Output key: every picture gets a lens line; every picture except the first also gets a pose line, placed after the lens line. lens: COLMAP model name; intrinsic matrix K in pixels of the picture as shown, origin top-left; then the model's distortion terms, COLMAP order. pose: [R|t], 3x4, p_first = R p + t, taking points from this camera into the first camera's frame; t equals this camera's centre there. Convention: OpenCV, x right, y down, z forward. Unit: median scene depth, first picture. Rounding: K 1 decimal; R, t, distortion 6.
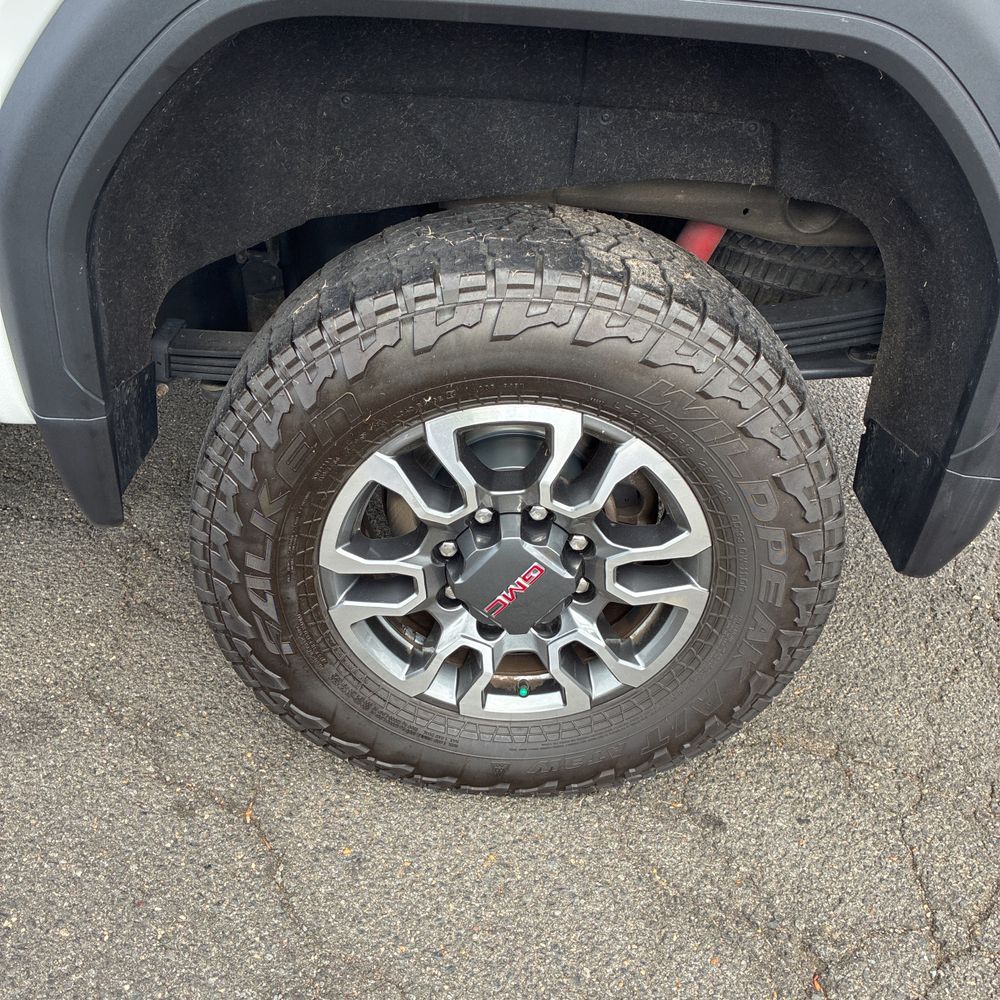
lens RADIAL K [[1014.8, 0, 493.2], [0, 1014.8, 494.3], [0, 0, 1]] dist [0.021219, 0.000000]
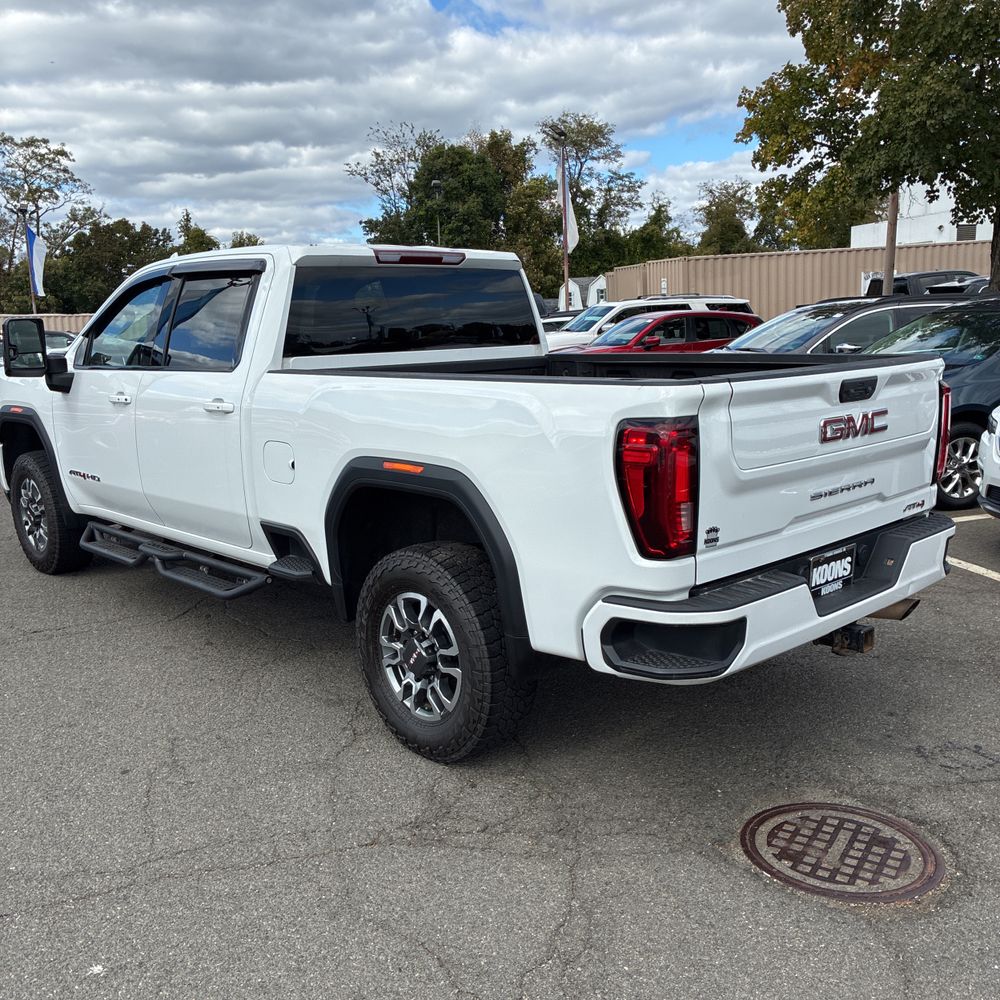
lens RADIAL K [[1014.8, 0, 498.3], [0, 1014.8, 502.1], [0, 0, 1]] dist [0.021219, 0.000000]
pose [[0.691698, 0.046927, -0.720661, 2.386540], [-0.330092, 0.908093, -0.257694, 0.372920], [0.642334, 0.416131, 0.643616, -0.993252]]
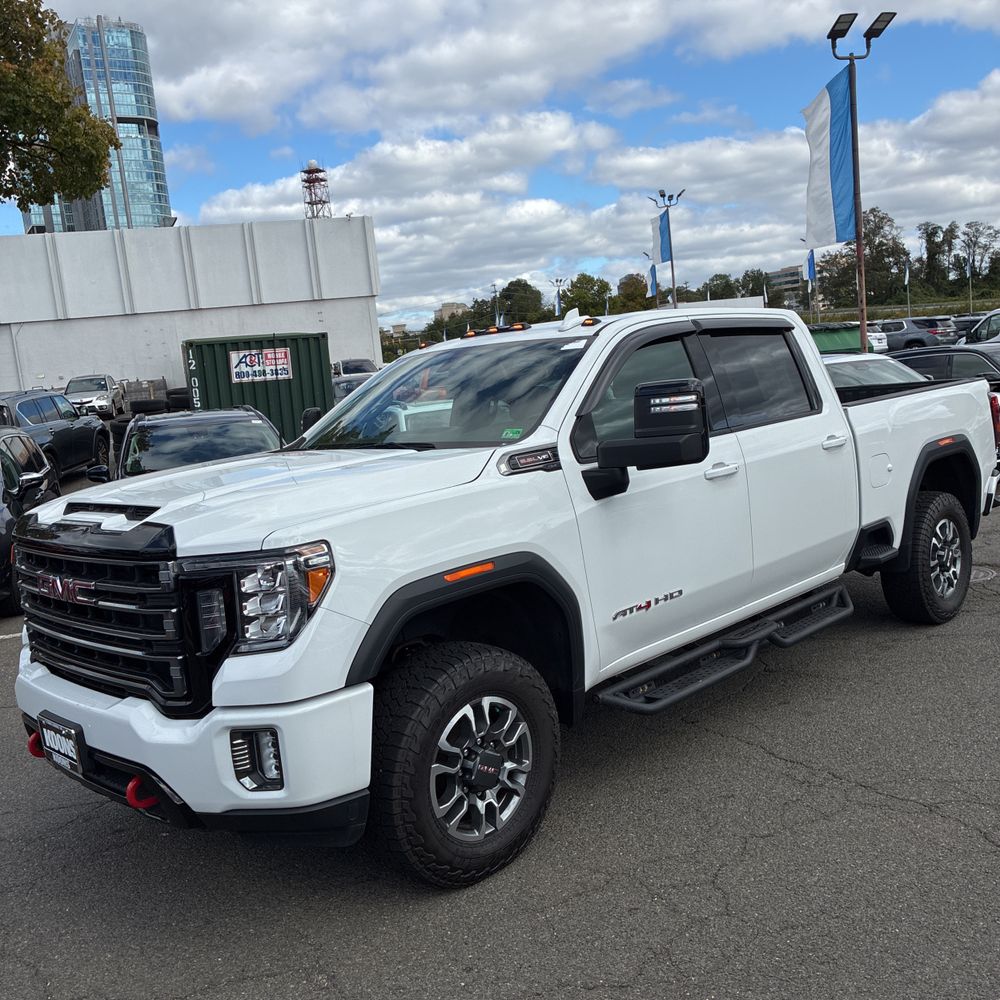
lens RADIAL K [[1014.8, 0, 498.3], [0, 1014.8, 498.6], [0, 0, 1]] dist [0.021219, 0.000000]
pose [[0.686587, -0.214932, 0.694552, -4.992357], [0.505438, 0.827800, -0.243475, -0.054714], [-0.522620, 0.518220, 0.676991, -1.402561]]
